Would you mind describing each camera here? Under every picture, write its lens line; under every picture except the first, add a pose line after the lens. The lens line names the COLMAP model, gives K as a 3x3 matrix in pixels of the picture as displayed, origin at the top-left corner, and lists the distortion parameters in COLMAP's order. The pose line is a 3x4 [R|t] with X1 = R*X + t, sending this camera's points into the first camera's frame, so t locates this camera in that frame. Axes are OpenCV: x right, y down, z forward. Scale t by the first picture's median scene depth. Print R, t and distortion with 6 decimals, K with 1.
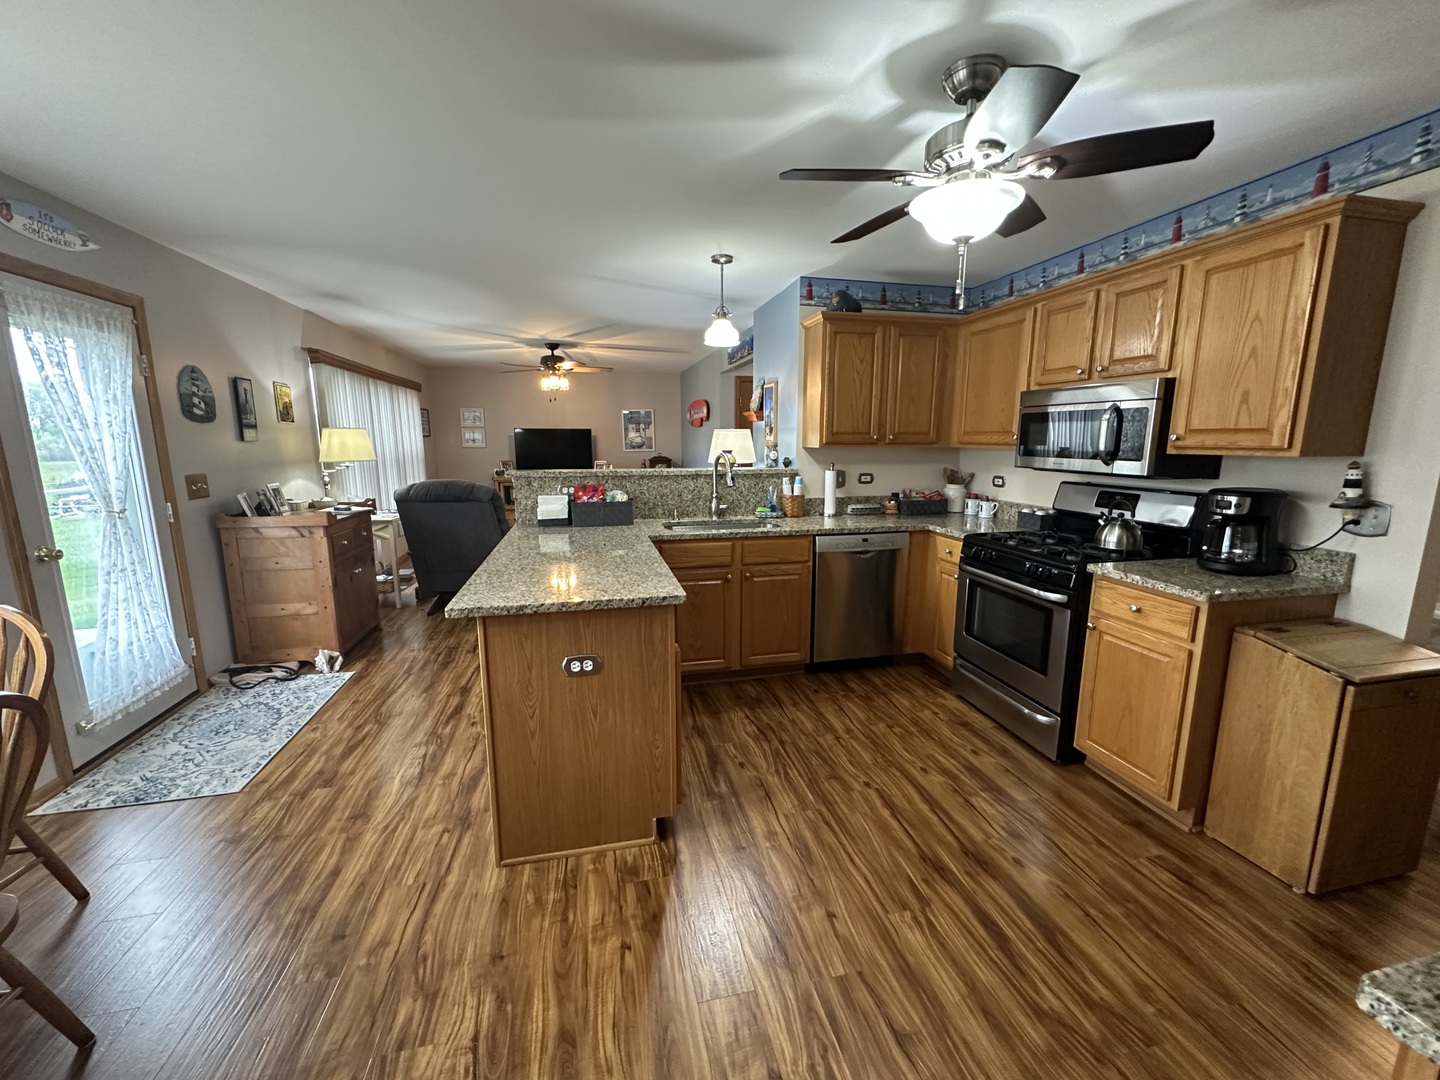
lens RADIAL K [[571.2, 0, 723.5], [0, 571.2, 540.4], [0, 0, 1]] dist [-0.003552, 0.000831]
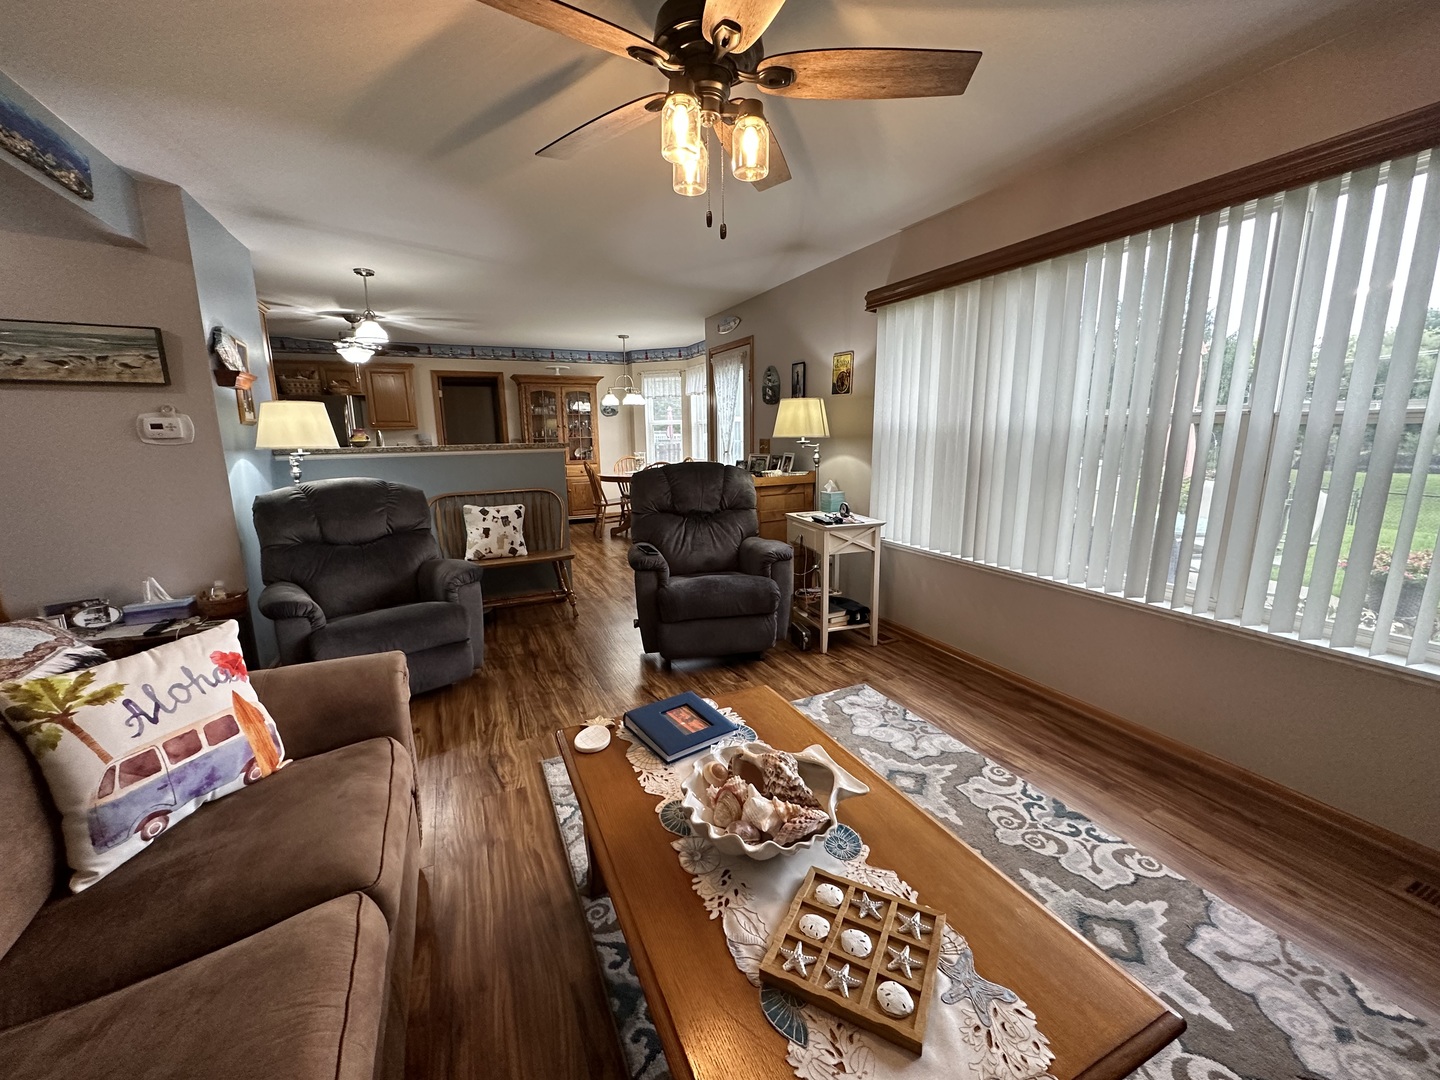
lens RADIAL K [[571.2, 0, 721.4], [0, 571.2, 540.1], [0, 0, 1]] dist [-0.003552, 0.000831]
pose [[-0.980005, 0.050425, -0.192479, -0.660949], [-0.021752, 0.934407, 0.355543, -0.543699], [0.197782, 0.352621, -0.914626, 3.318450]]
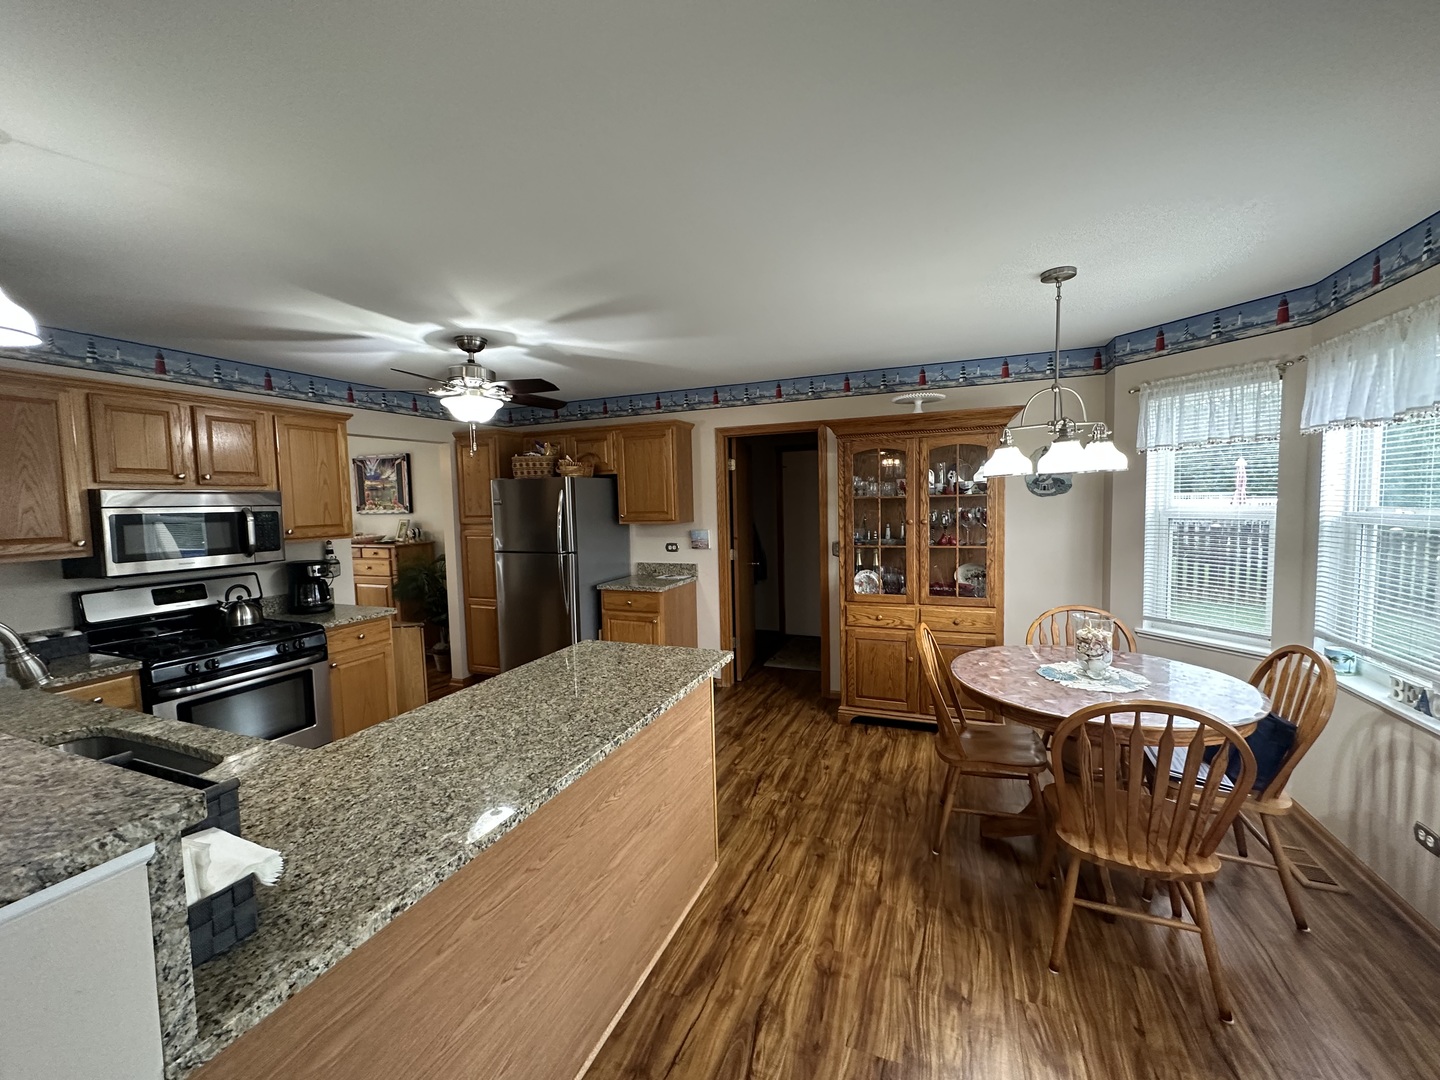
lens RADIAL K [[571.2, 0, 716.0], [0, 571.2, 541.9], [0, 0, 1]] dist [-0.003552, 0.000831]
pose [[-0.810172, -0.022844, 0.585746, -0.885249], [0.126328, 0.968957, 0.212518, -0.308330], [-0.572418, 0.246172, -0.782136, 1.434467]]
